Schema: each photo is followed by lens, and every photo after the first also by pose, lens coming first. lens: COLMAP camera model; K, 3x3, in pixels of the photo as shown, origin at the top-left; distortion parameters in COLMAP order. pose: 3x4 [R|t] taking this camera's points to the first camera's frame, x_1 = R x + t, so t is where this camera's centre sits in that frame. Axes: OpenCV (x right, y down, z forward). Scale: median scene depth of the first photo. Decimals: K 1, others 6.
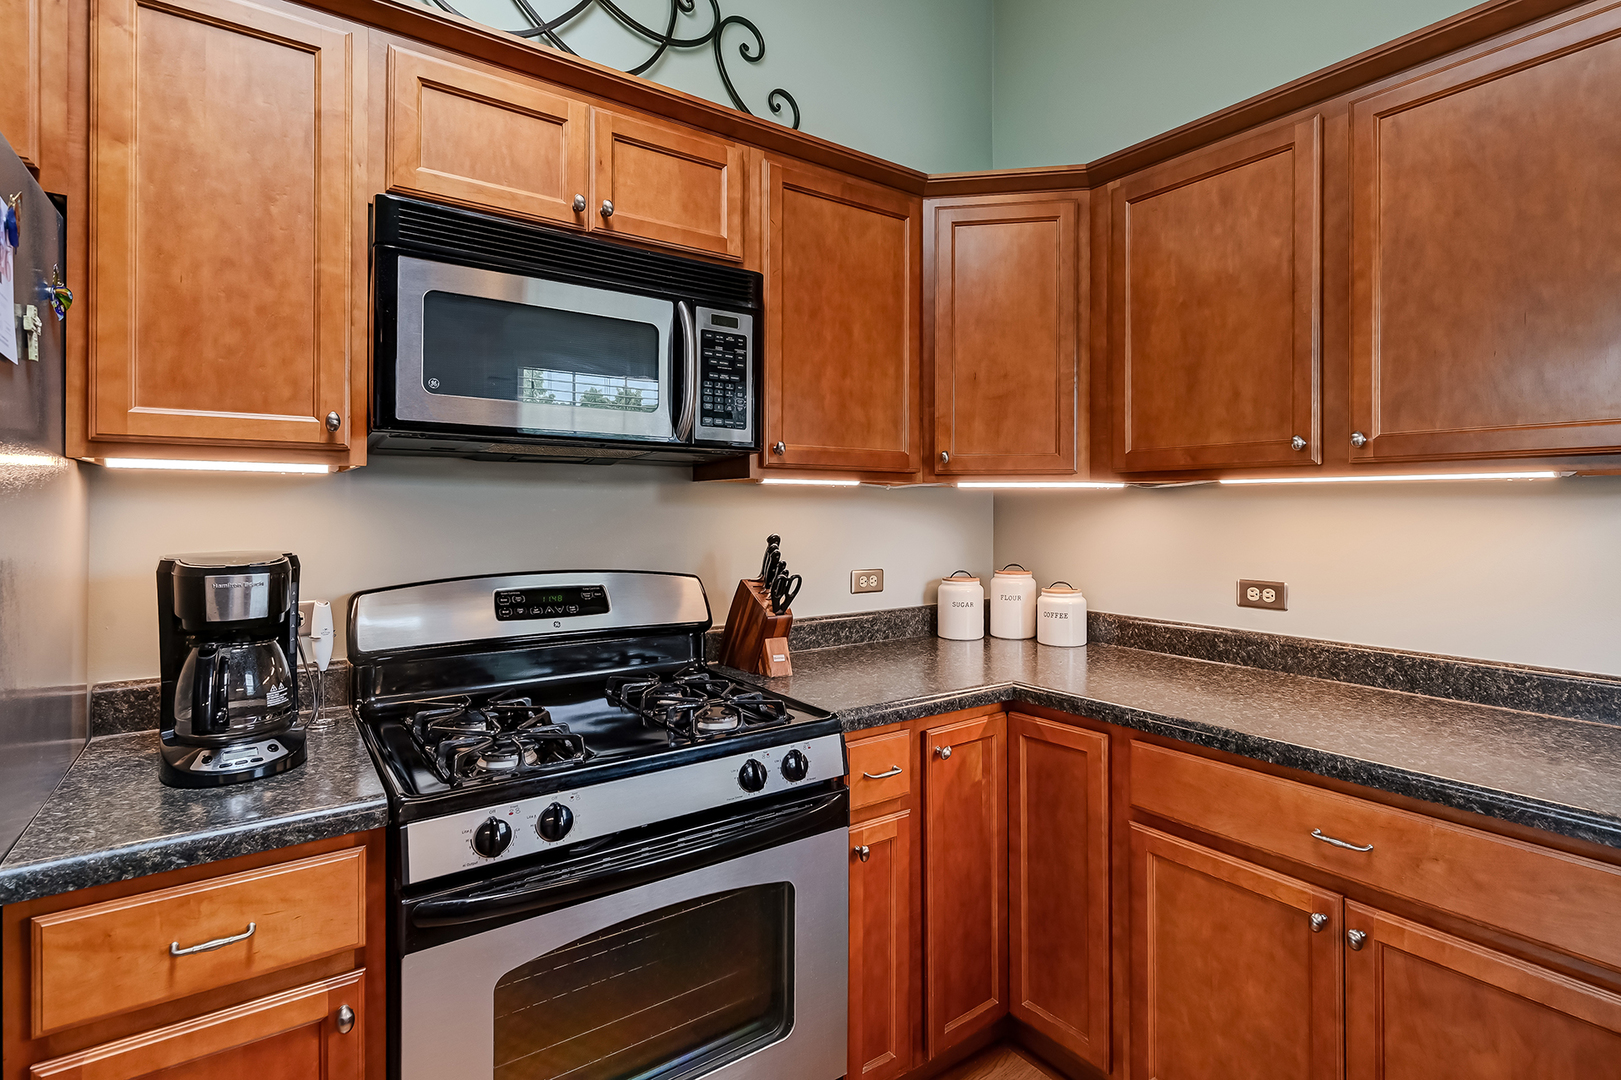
lens RADIAL K [[806.5, 0, 815.8], [0, 806.5, 508.4], [0, 0, 1]] dist [0.000082, 0.000103]
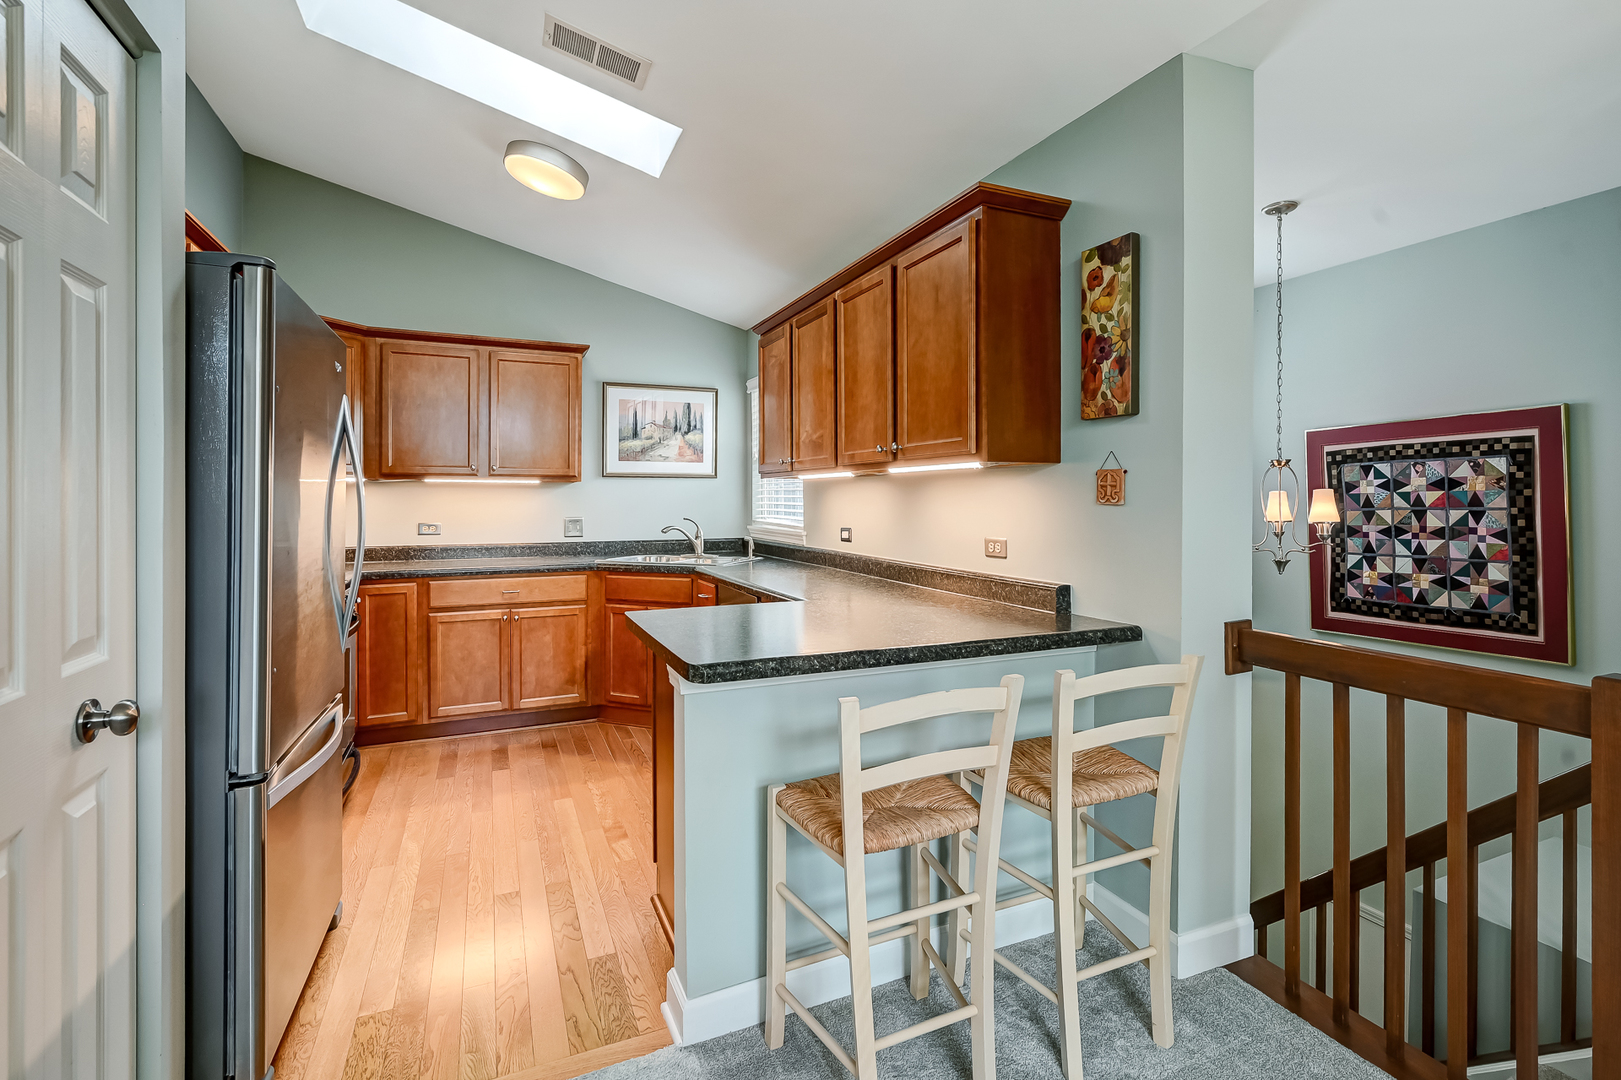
lens RADIAL K [[765.7, 0, 813.3], [0, 765.7, 502.9], [0, 0, 1]] dist [0.000148, -0.000273]
pose [[0.227381, -0.005277, 0.973792, -1.469492], [-0.001412, 0.999982, 0.005748, 0.018508], [-0.973805, -0.002682, 0.227369, -0.638347]]
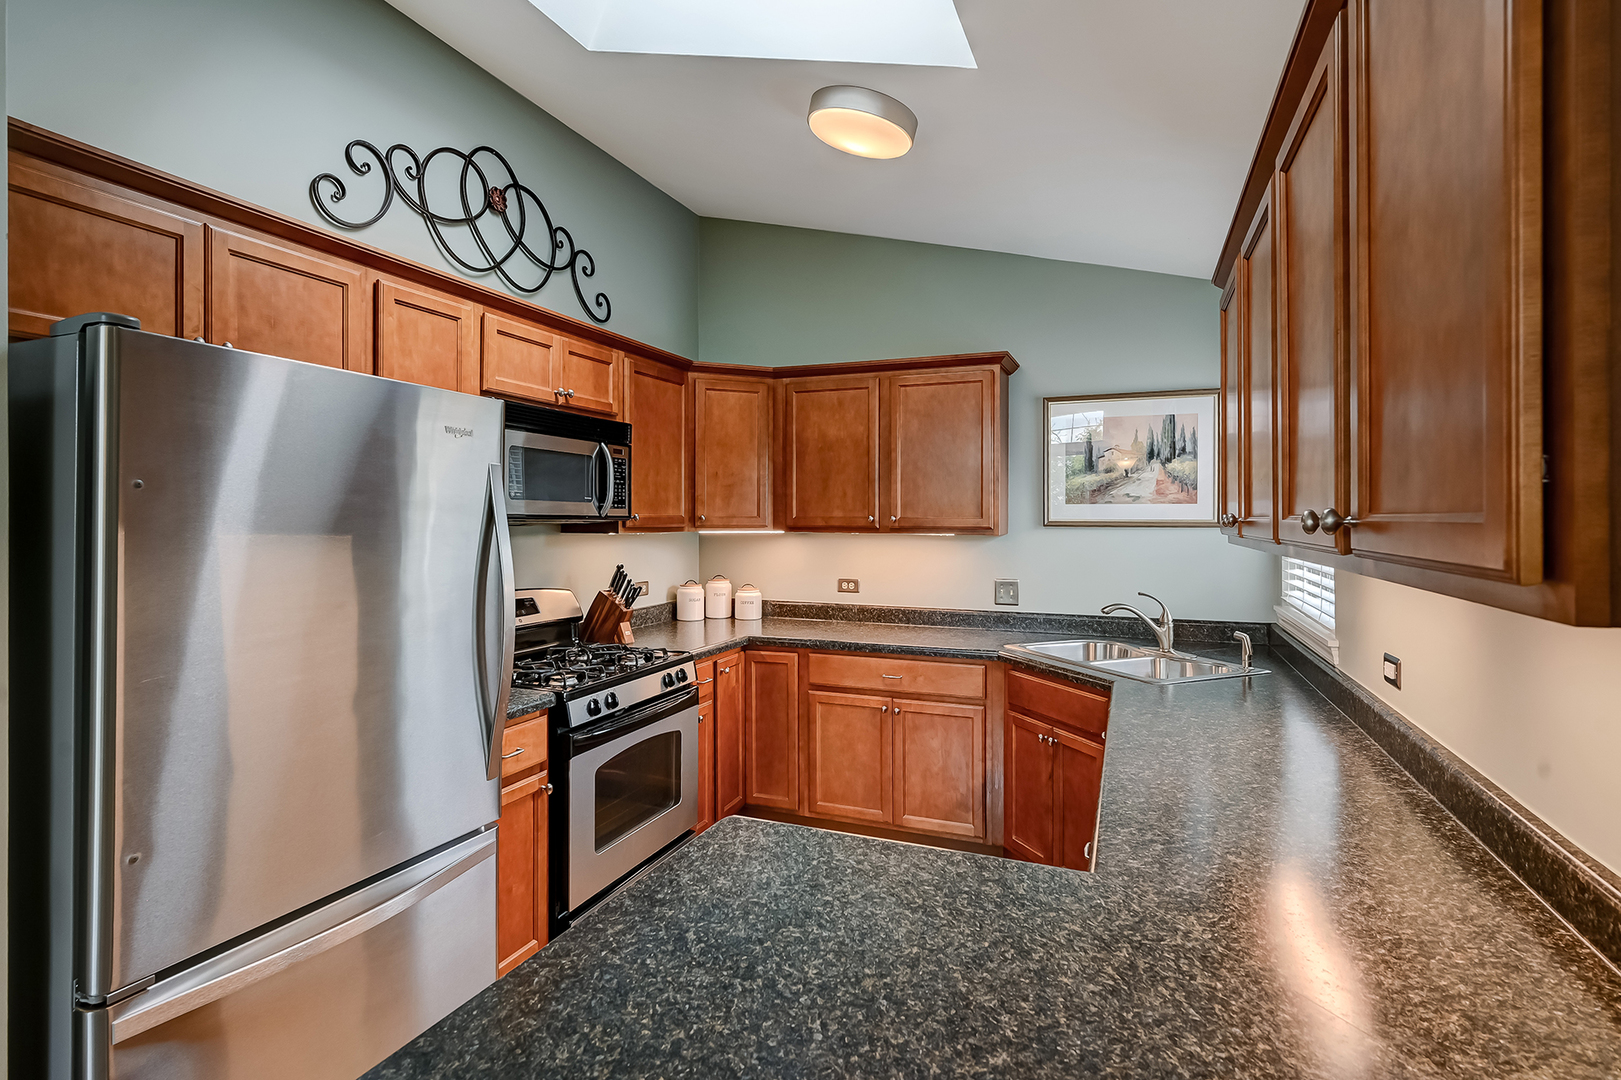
lens RADIAL K [[782.0, 0, 812.1], [0, 782.0, 519.0], [0, 0, 1]] dist [0.001138, 0.000131]
pose [[0.852015, -0.000409, 0.523517, -0.627281], [-0.001617, 0.999993, 0.003413, -0.076919], [-0.523514, -0.003755, 0.852009, -0.717505]]
